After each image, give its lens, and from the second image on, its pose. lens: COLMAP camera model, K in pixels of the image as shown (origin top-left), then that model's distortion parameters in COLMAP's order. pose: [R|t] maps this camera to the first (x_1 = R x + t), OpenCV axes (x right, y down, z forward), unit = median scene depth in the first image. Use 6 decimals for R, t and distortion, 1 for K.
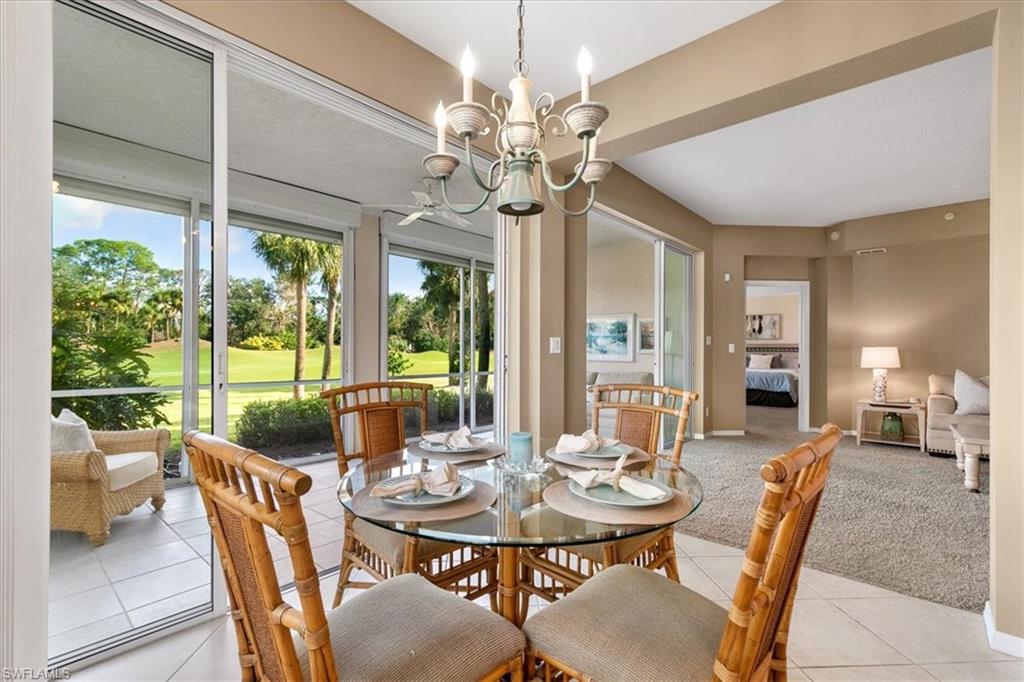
lens RADIAL K [[462.7, 0, 507.2], [0, 462.7, 354.9], [0, 0, 1]] dist [0.006113, -0.000203]
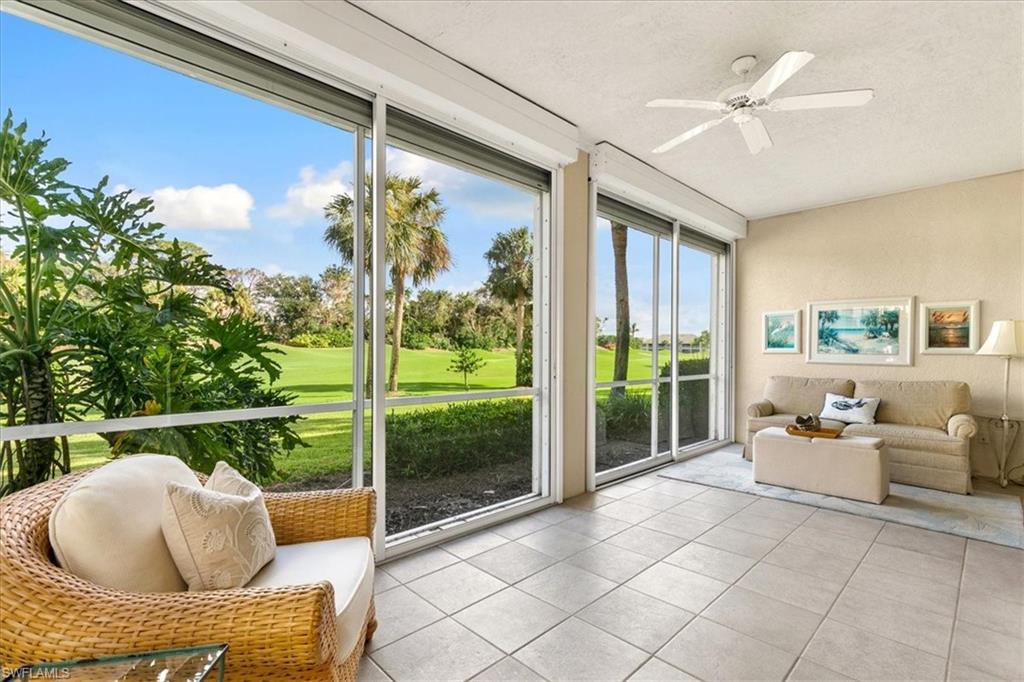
lens RADIAL K [[462.7, 0, 505.4], [0, 462.7, 359.0], [0, 0, 1]] dist [0.006113, -0.000203]
pose [[0.997110, 0.006306, -0.075704, -0.026177], [-0.005391, 0.999910, 0.012284, 0.000022], [0.075774, -0.011840, 0.997055, 0.022797]]
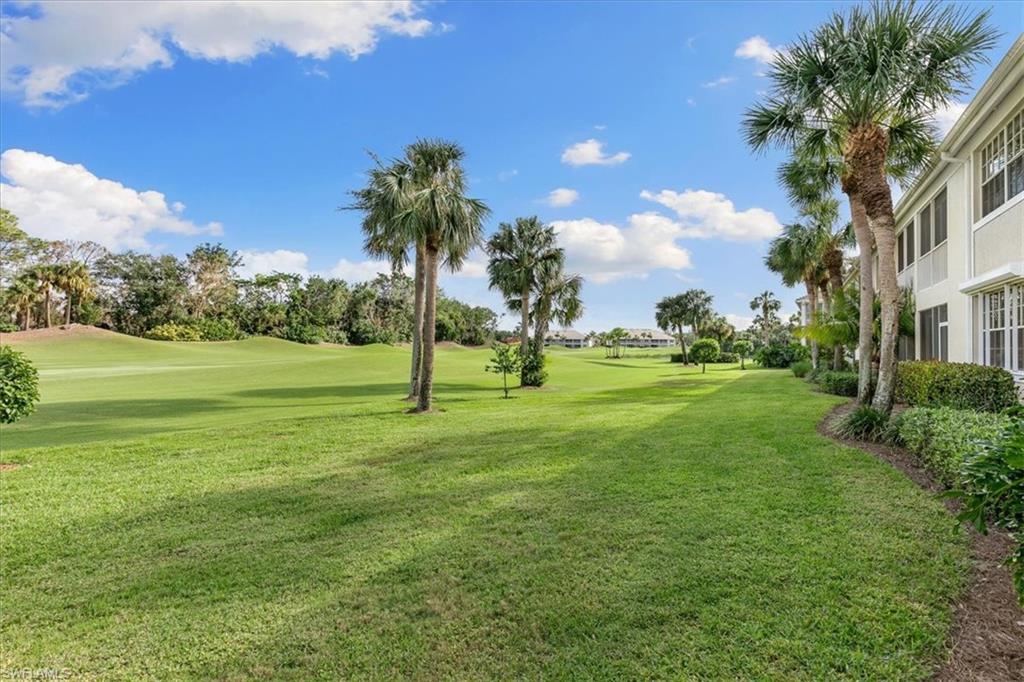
lens RADIAL K [[462.7, 0, 512.5], [0, 462.7, 343.6], [0, 0, 1]] dist [0.006113, -0.000203]
pose [[0.978567, 0.008709, 0.205744, -0.101692], [-0.006839, 0.999929, -0.009799, -0.001445], [-0.205815, 0.008182, 0.978557, 0.048361]]
